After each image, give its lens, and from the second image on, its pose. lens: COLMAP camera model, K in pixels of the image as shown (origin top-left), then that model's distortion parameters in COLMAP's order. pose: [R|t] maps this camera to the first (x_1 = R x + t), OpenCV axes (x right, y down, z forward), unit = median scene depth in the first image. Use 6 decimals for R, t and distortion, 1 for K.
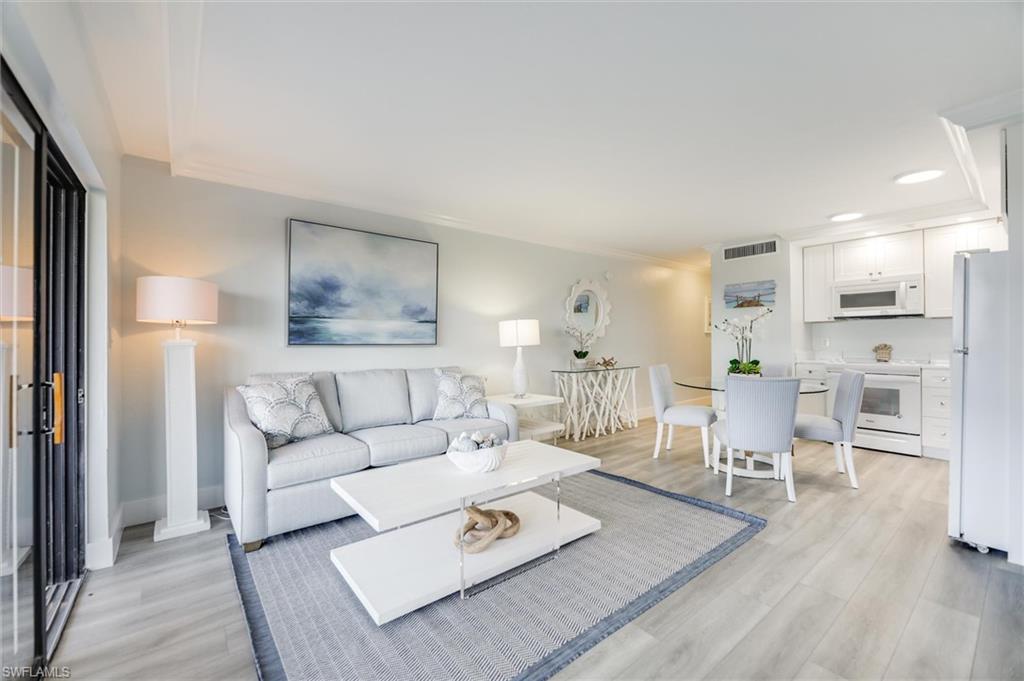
lens RADIAL K [[421.3, 0, 514.1], [0, 421.3, 337.7], [0, 0, 1]] dist [-0.001274, -0.000189]
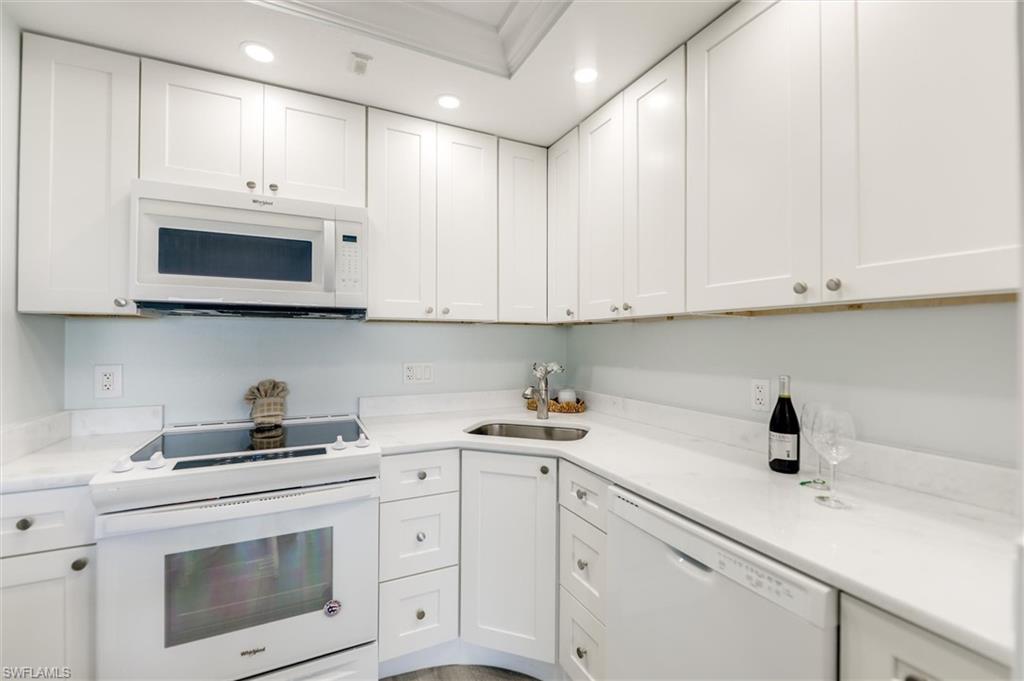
lens RADIAL K [[438.3, 0, 514.1], [0, 438.3, 331.5], [0, 0, 1]] dist [-0.001392, -0.000312]
pose [[0.222364, 0.012316, 0.974886, 0.553260], [-0.014881, 0.999847, -0.009237, -0.030509], [-0.974850, -0.012454, 0.222513, 0.716558]]
